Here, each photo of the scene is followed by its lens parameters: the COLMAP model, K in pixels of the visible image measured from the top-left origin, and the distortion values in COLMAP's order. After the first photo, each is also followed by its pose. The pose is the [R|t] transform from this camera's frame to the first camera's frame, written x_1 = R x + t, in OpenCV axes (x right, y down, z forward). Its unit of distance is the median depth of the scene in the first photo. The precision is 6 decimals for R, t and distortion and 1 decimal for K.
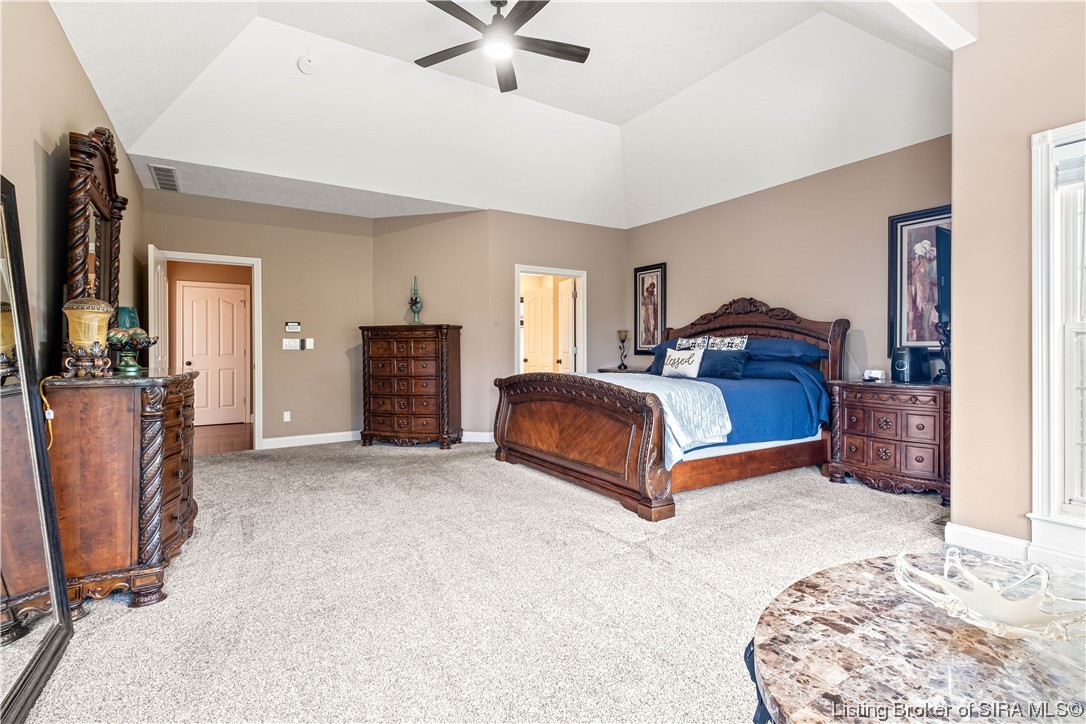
lens RADIAL K [[480.9, 0, 542.8], [0, 480.9, 354.8], [0, 0, 1]] dist [0.004490, -0.004818]
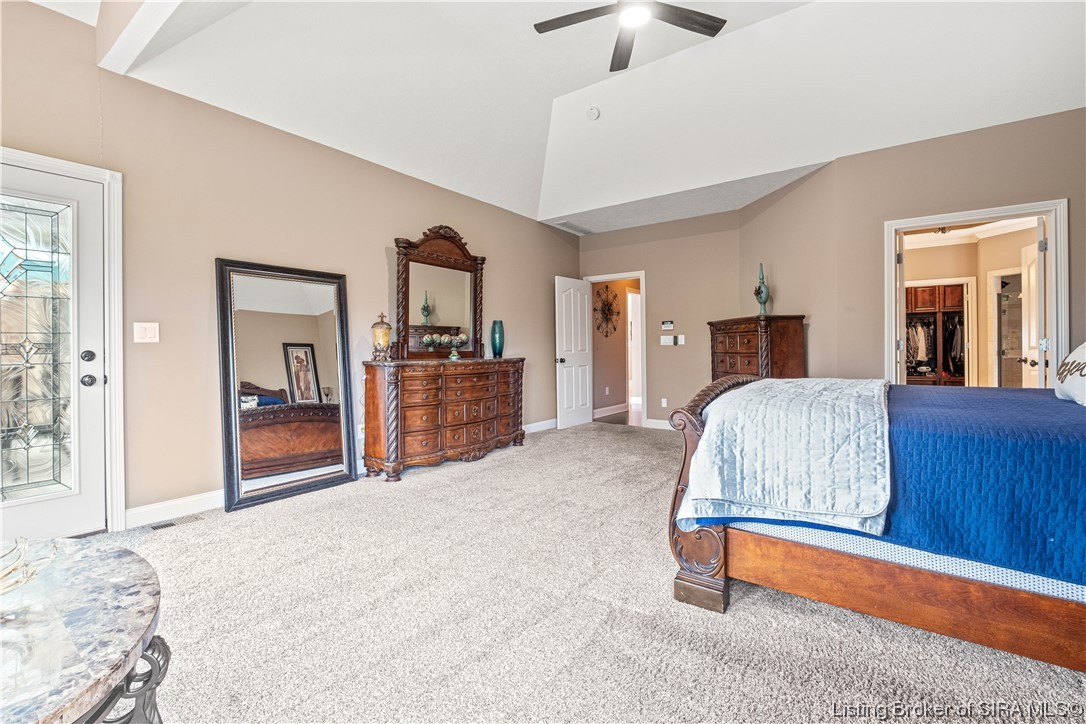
lens RADIAL K [[480.9, 0, 569.4], [0, 480.9, 348.2], [0, 0, 1]] dist [0.004490, -0.004818]
pose [[0.406858, 0.001938, -0.913489, 0.671929], [-0.001560, 0.999998, 0.001427, -0.007071], [0.913490, 0.000844, 0.406860, 0.497271]]
